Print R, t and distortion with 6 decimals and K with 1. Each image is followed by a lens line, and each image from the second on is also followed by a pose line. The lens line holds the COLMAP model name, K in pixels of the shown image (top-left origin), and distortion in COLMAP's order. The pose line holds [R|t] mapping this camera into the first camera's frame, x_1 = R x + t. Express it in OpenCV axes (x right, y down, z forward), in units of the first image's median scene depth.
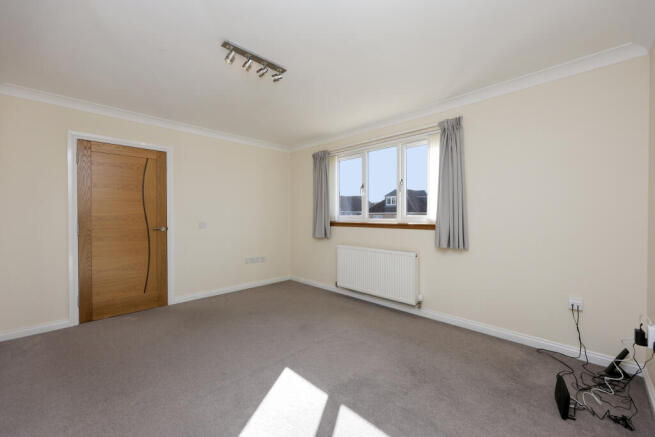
lens RADIAL K [[267.3, 0, 327.6], [0, 267.3, 216.1], [0, 0, 1]] dist [0.014007, 0.000070]
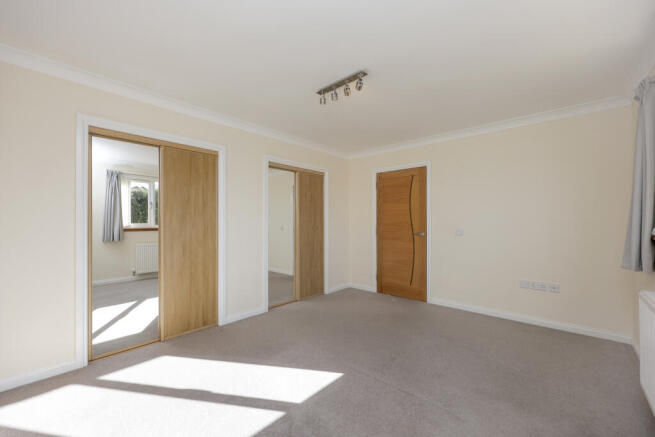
lens RADIAL K [[267.3, 0, 329.9], [0, 267.3, 222.0], [0, 0, 1]] dist [0.014007, 0.000070]
pose [[0.065654, 0.008491, -0.997806, 0.516874], [0.003900, 0.999954, 0.008765, -0.016364], [0.997835, -0.004467, 0.065618, 0.544654]]
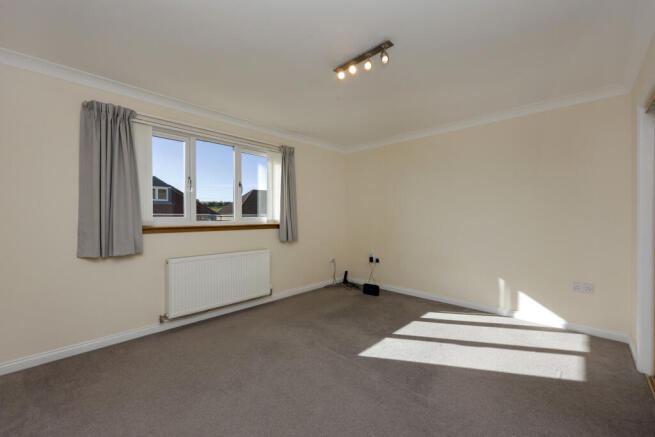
lens RADIAL K [[267.3, 0, 326.7], [0, 267.3, 215.8], [0, 0, 1]] dist [0.014007, 0.000070]
pose [[-0.011136, 0.001506, 0.999937, -0.756492], [-0.001325, 0.999998, -0.001521, -0.006543], [-0.999937, -0.001342, -0.011134, 0.683300]]
